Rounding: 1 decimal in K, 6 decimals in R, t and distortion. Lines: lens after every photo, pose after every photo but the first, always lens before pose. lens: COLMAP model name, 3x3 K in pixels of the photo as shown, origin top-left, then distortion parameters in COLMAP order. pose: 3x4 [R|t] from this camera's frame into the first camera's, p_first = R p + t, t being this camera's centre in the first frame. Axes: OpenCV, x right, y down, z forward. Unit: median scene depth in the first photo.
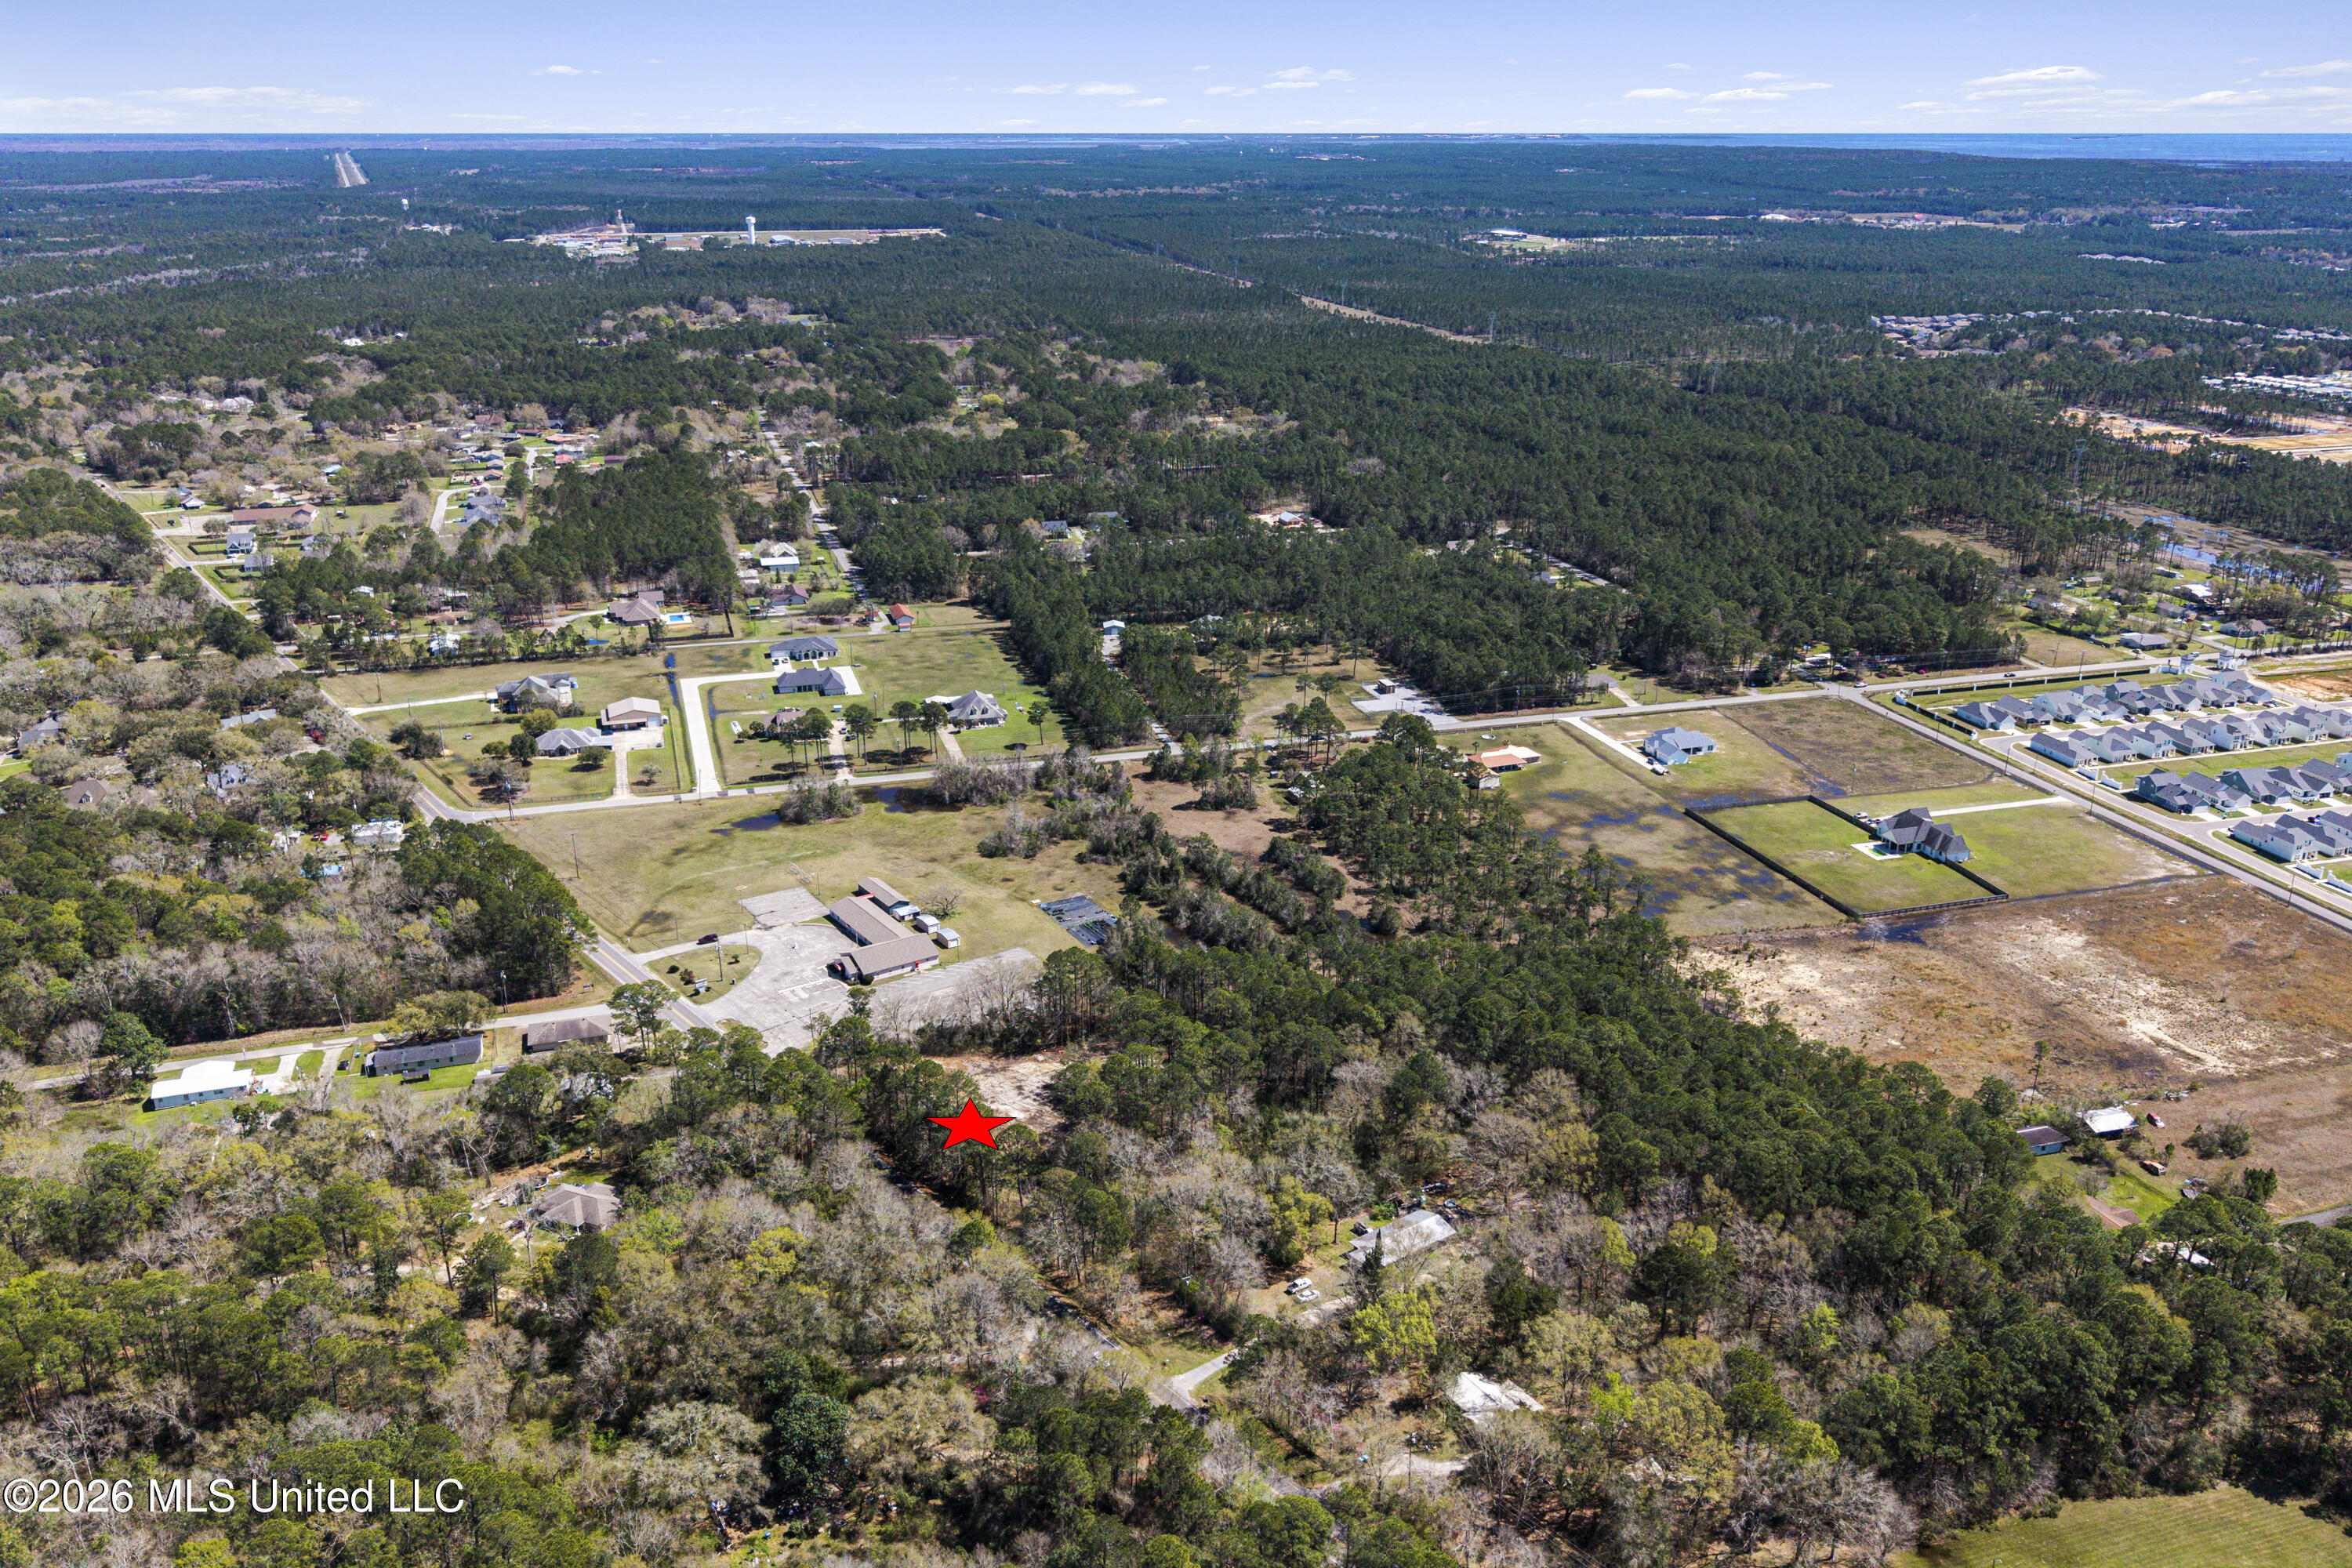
lens RADIAL K [[1865.9, 0, 1179.5], [0, 1865.9, 782.2], [0, 0, 1]] dist [0.050716, -0.083055]
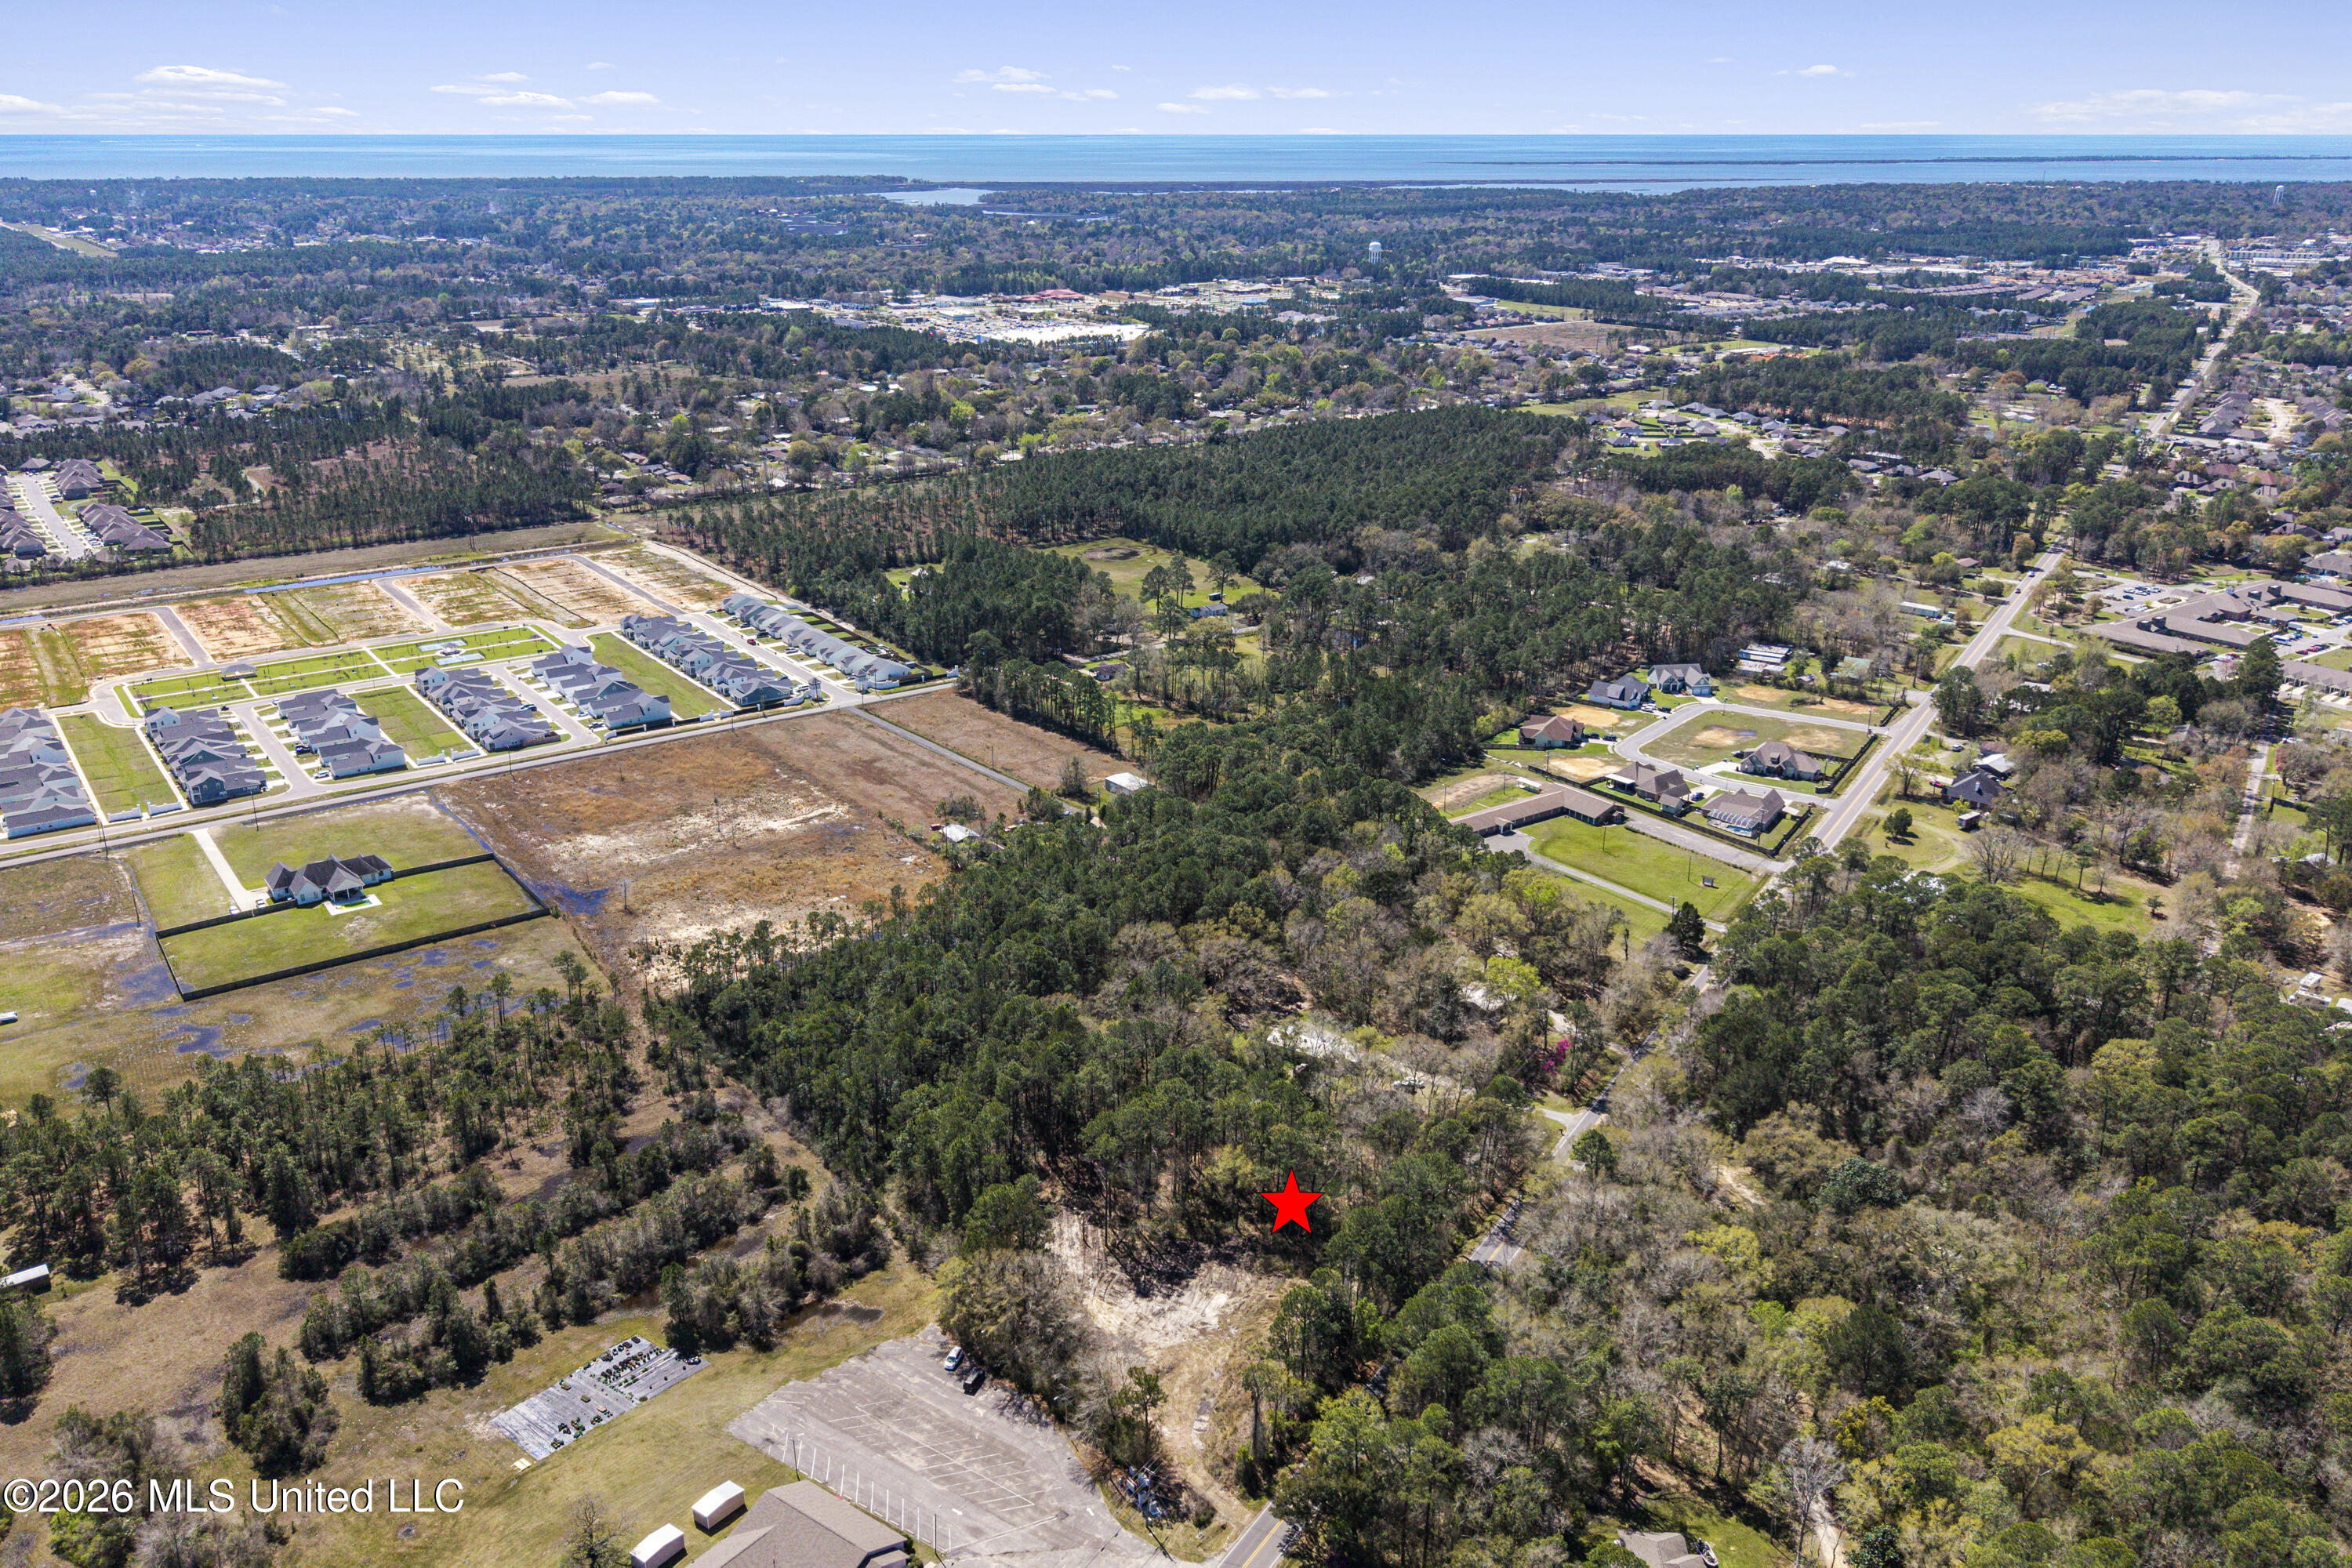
lens RADIAL K [[1865.9, 0, 1171.2], [0, 1865.9, 763.1], [0, 0, 1]] dist [0.050716, -0.083055]
pose [[-0.333366, -0.303480, 0.892618, -0.478612], [0.313689, 0.857130, 0.408568, -0.235149], [-0.889082, 0.416207, -0.190540, 0.703954]]
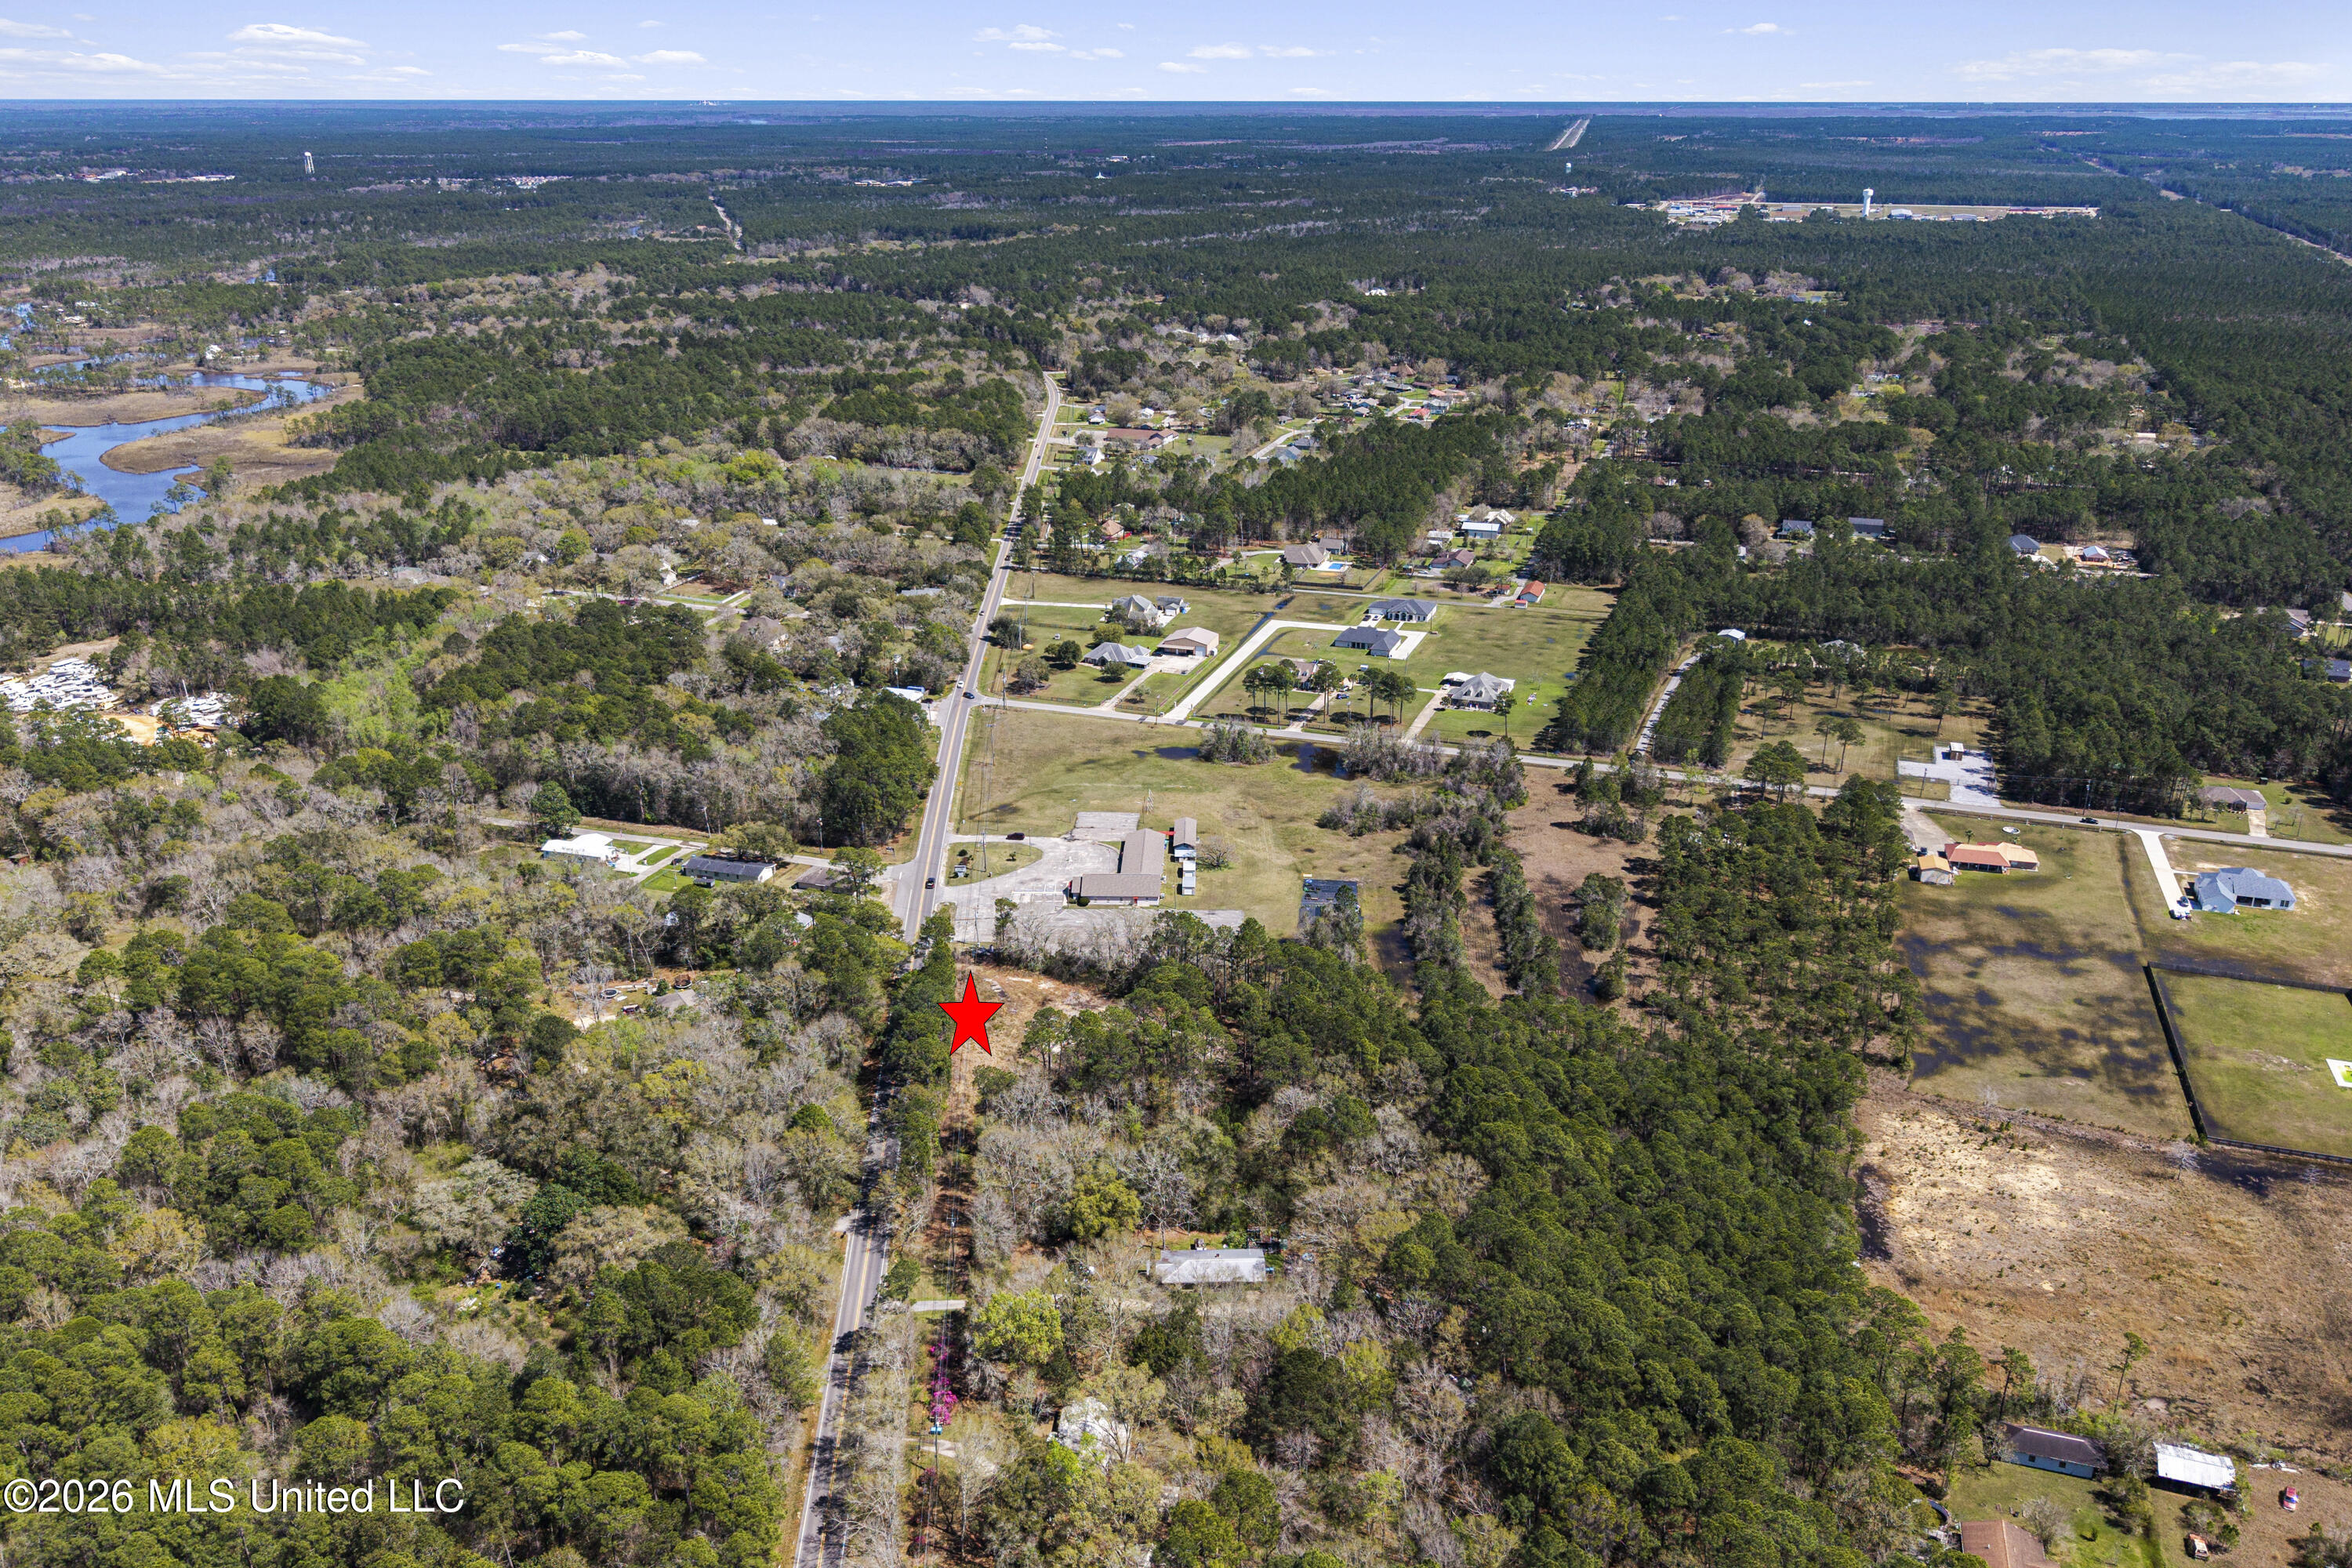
lens RADIAL K [[1865.9, 0, 1172.1], [0, 1865.9, 780.1], [0, 0, 1]] dist [0.050716, -0.083055]
pose [[0.816497, 0.200754, -0.541324, 0.324904], [-0.193047, 0.978564, 0.071728, -0.035759], [0.544120, 0.045936, 0.837749, 0.103199]]
